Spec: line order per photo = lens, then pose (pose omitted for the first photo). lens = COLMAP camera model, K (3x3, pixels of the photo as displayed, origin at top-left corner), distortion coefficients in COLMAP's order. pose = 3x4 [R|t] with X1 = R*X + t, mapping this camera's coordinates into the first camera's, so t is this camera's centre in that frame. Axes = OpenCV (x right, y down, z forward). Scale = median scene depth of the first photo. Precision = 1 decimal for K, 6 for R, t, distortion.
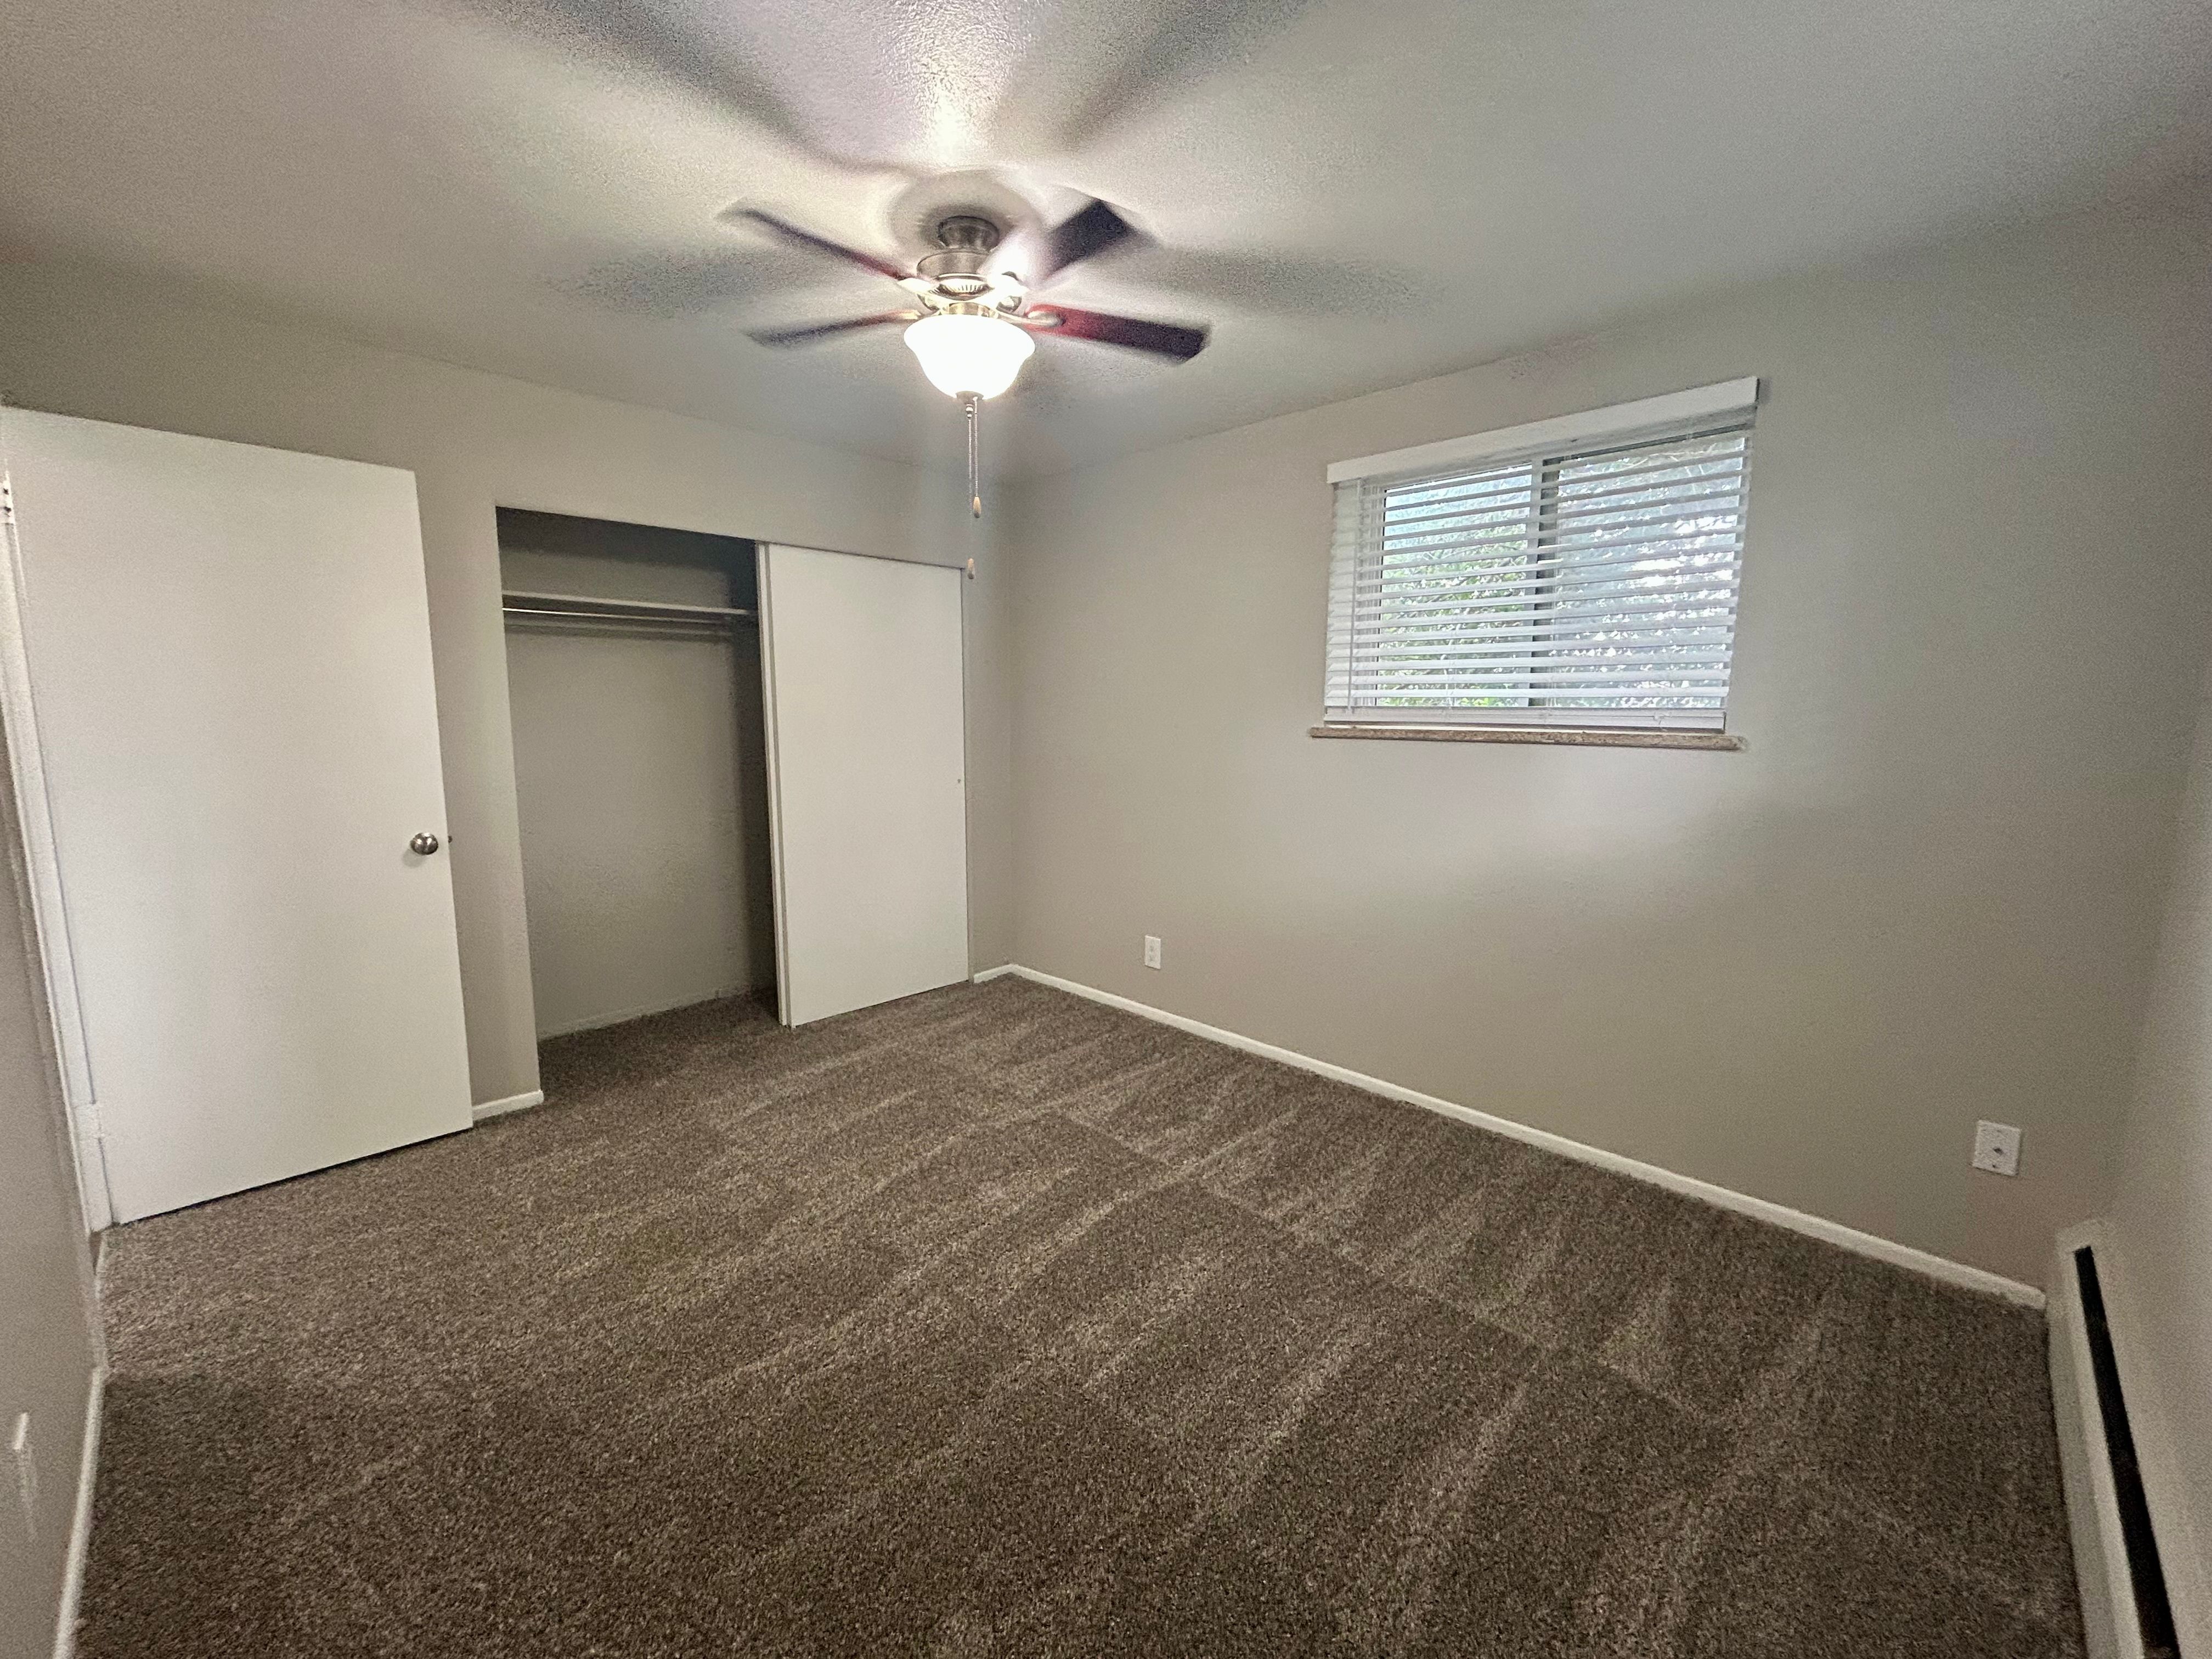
lens RADIAL K [[891.3, 0, 1103.6], [0, 891.3, 825.9], [0, 0, 1]] dist [-0.002707, 0.000222]
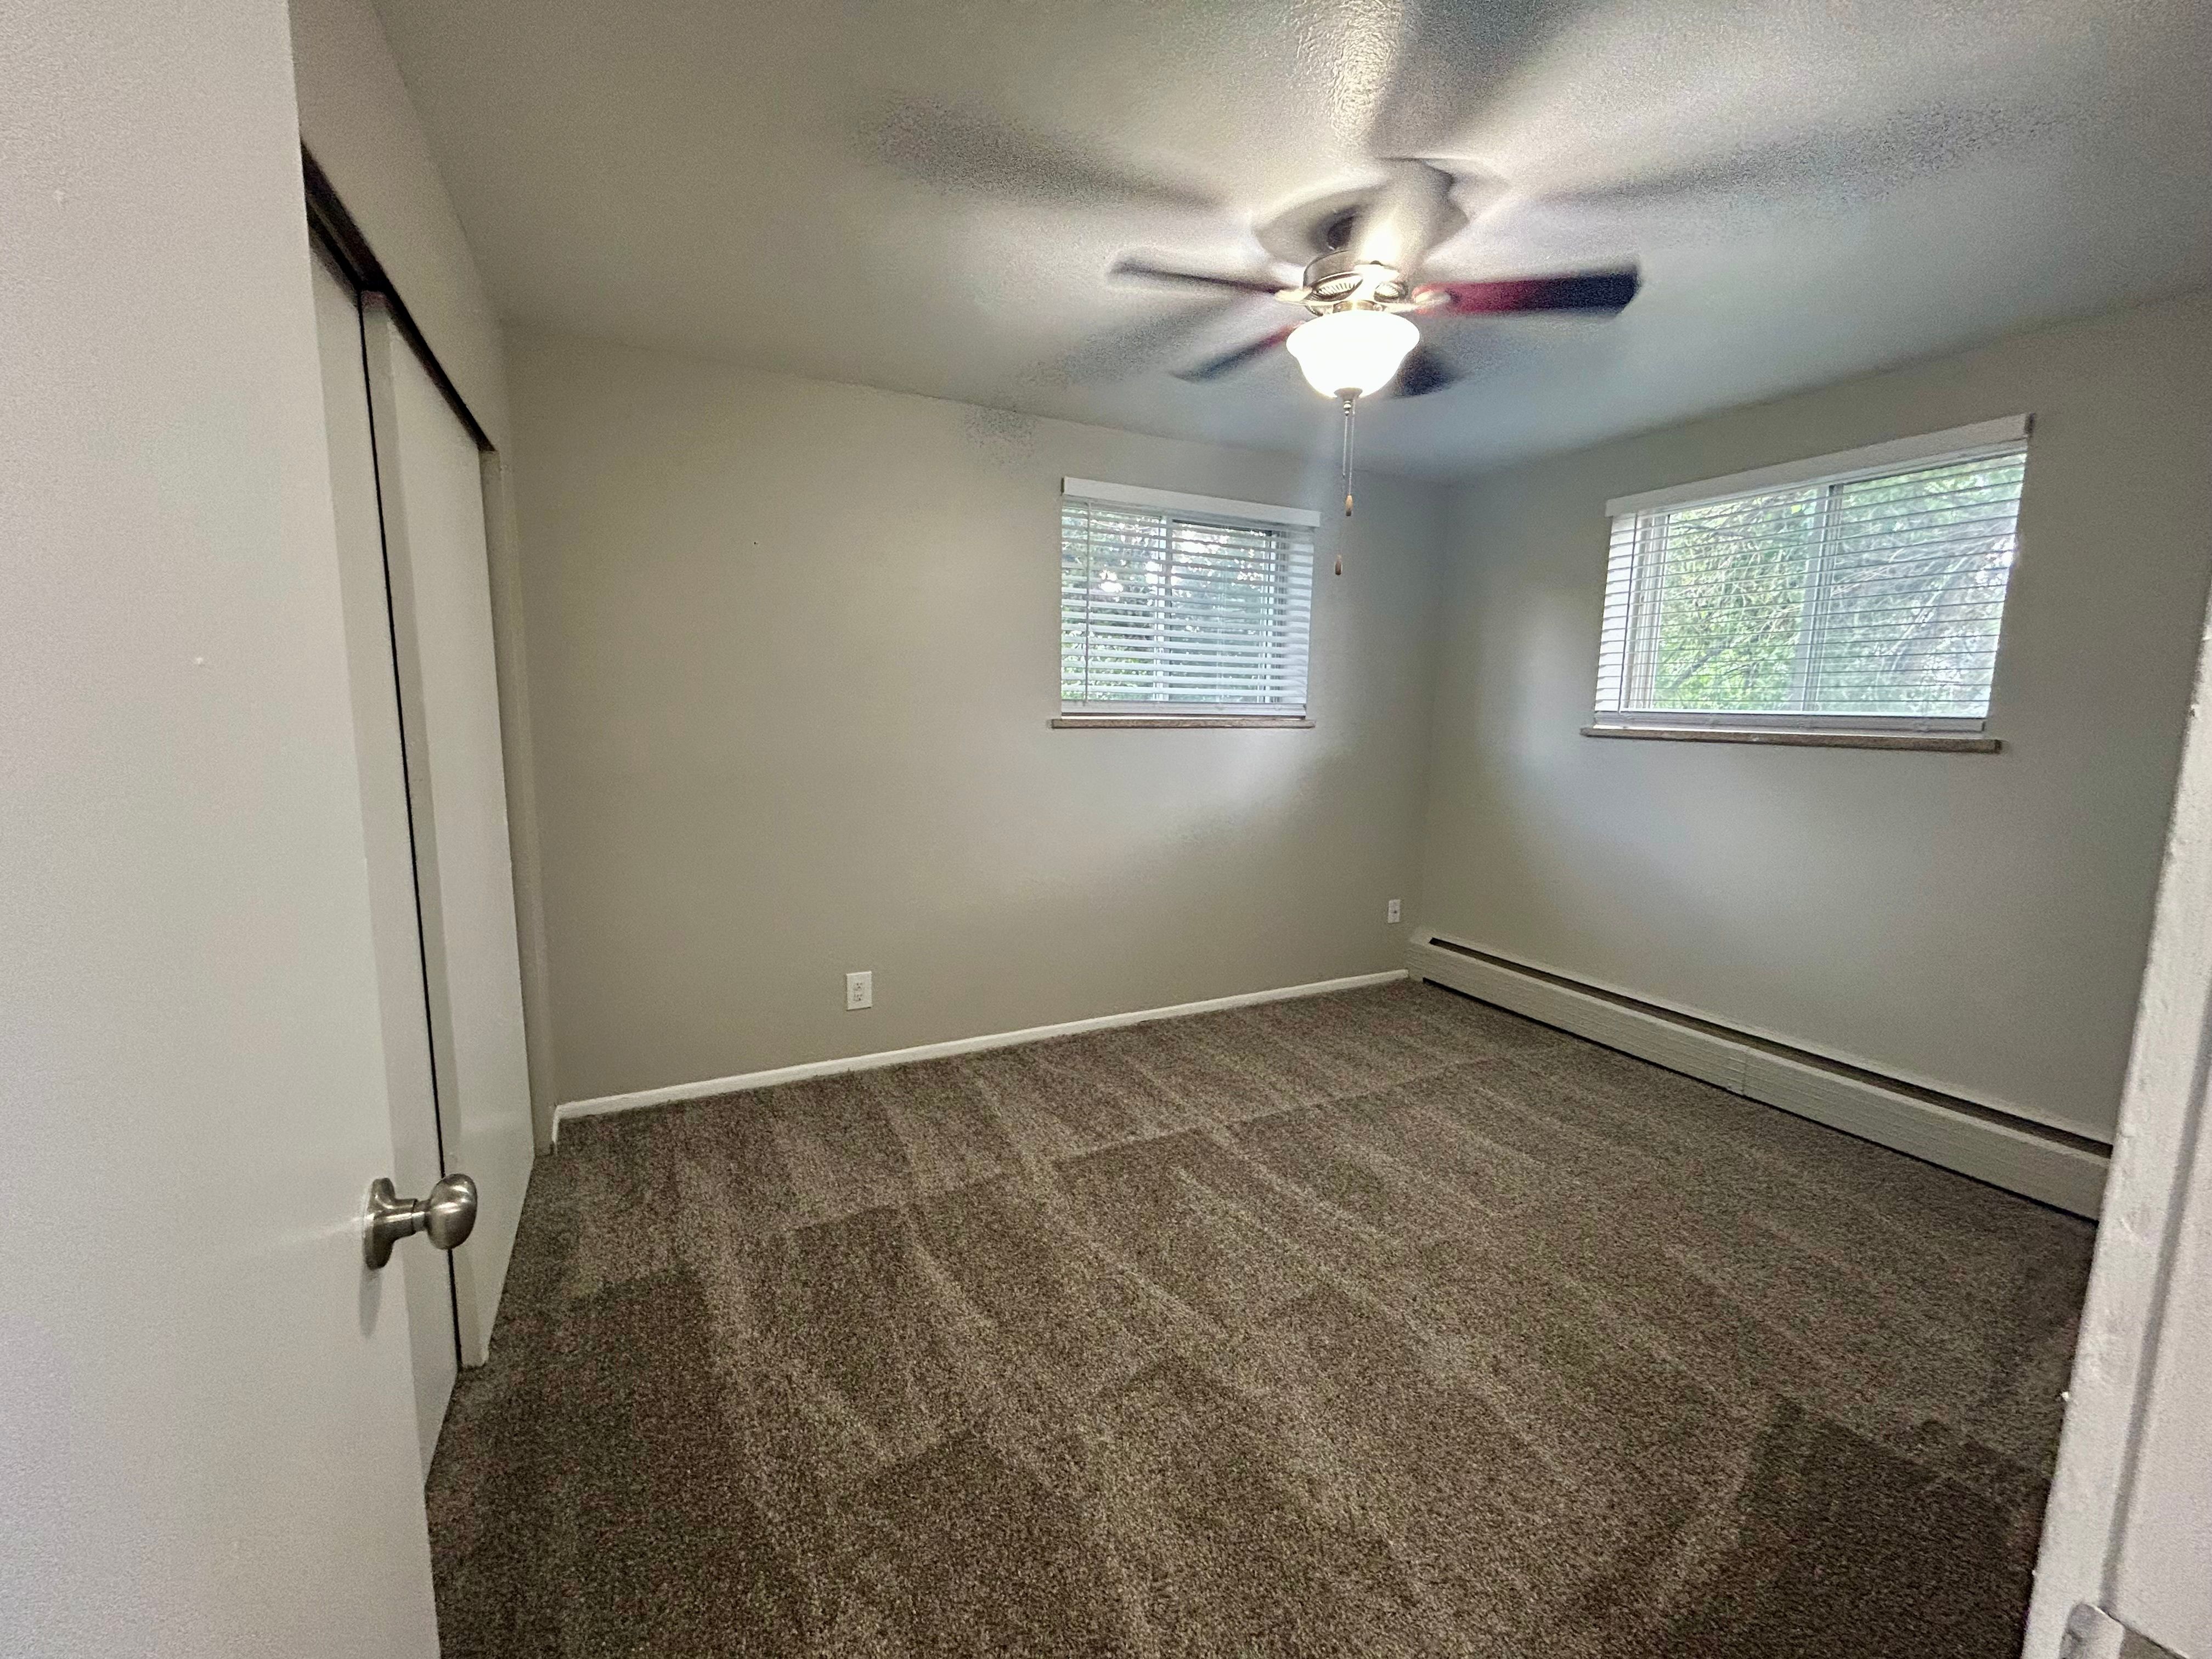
lens RADIAL K [[891.3, 0, 1103.6], [0, 891.3, 825.9], [0, 0, 1]] dist [-0.002707, 0.000222]
pose [[0.318103, -0.127308, 0.939470, -0.875959], [0.111969, 0.989053, 0.096114, -0.090191], [-0.941421, 0.074617, 0.328875, 0.684113]]
